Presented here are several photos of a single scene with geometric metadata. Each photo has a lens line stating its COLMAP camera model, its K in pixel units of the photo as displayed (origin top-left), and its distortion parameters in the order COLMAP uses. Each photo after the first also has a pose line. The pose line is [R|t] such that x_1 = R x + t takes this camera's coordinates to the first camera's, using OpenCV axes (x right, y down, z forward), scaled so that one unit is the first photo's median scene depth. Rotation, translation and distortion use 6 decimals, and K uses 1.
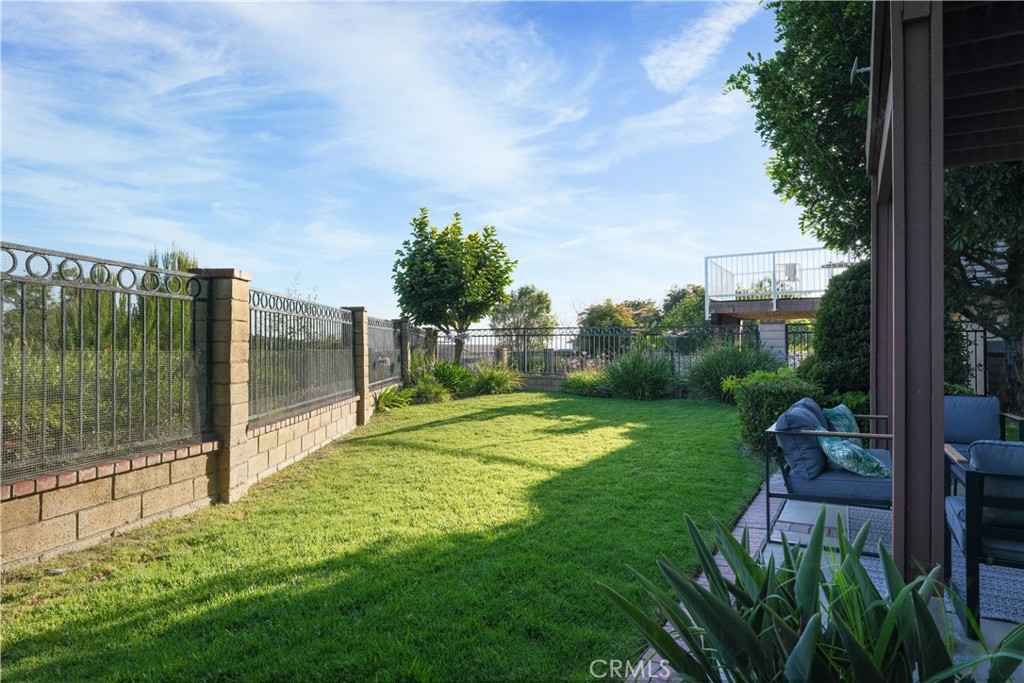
lens RADIAL K [[599.0, 0, 513.0], [0, 599.0, 341.6], [0, 0, 1]] dist [0.004341, -0.000090]
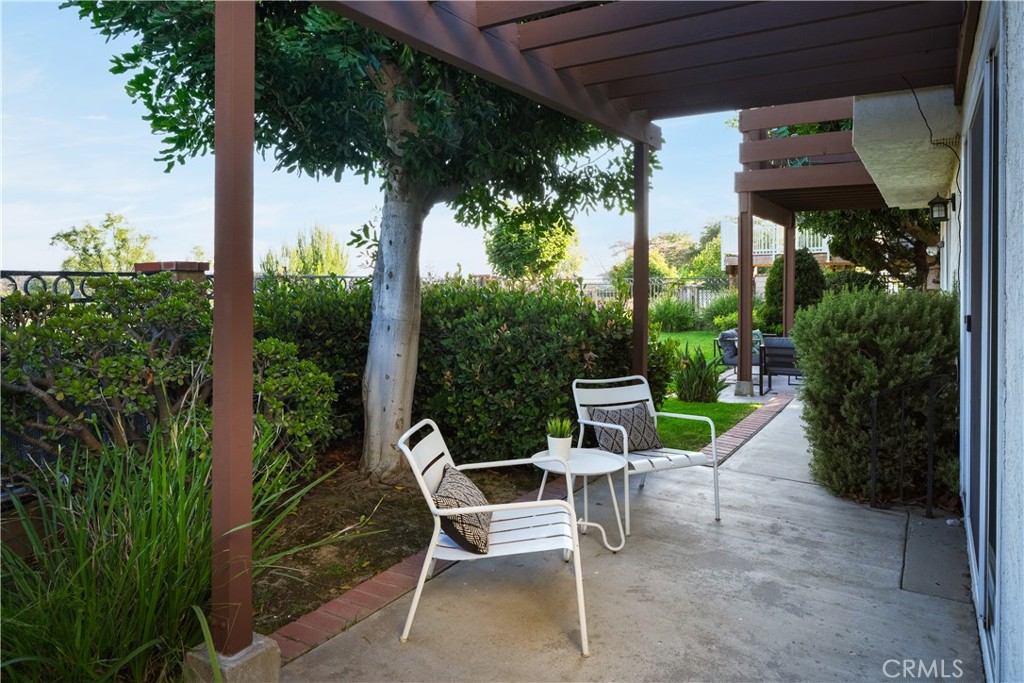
lens RADIAL K [[661.5, 0, 513.7], [0, 661.5, 340.5], [0, 0, 1]] dist [-0.004112, -0.000157]
pose [[0.999379, -0.012515, -0.032947, -0.094473], [0.015725, 0.994957, 0.099061, -0.039140], [0.031541, -0.099517, 0.994536, -0.516815]]
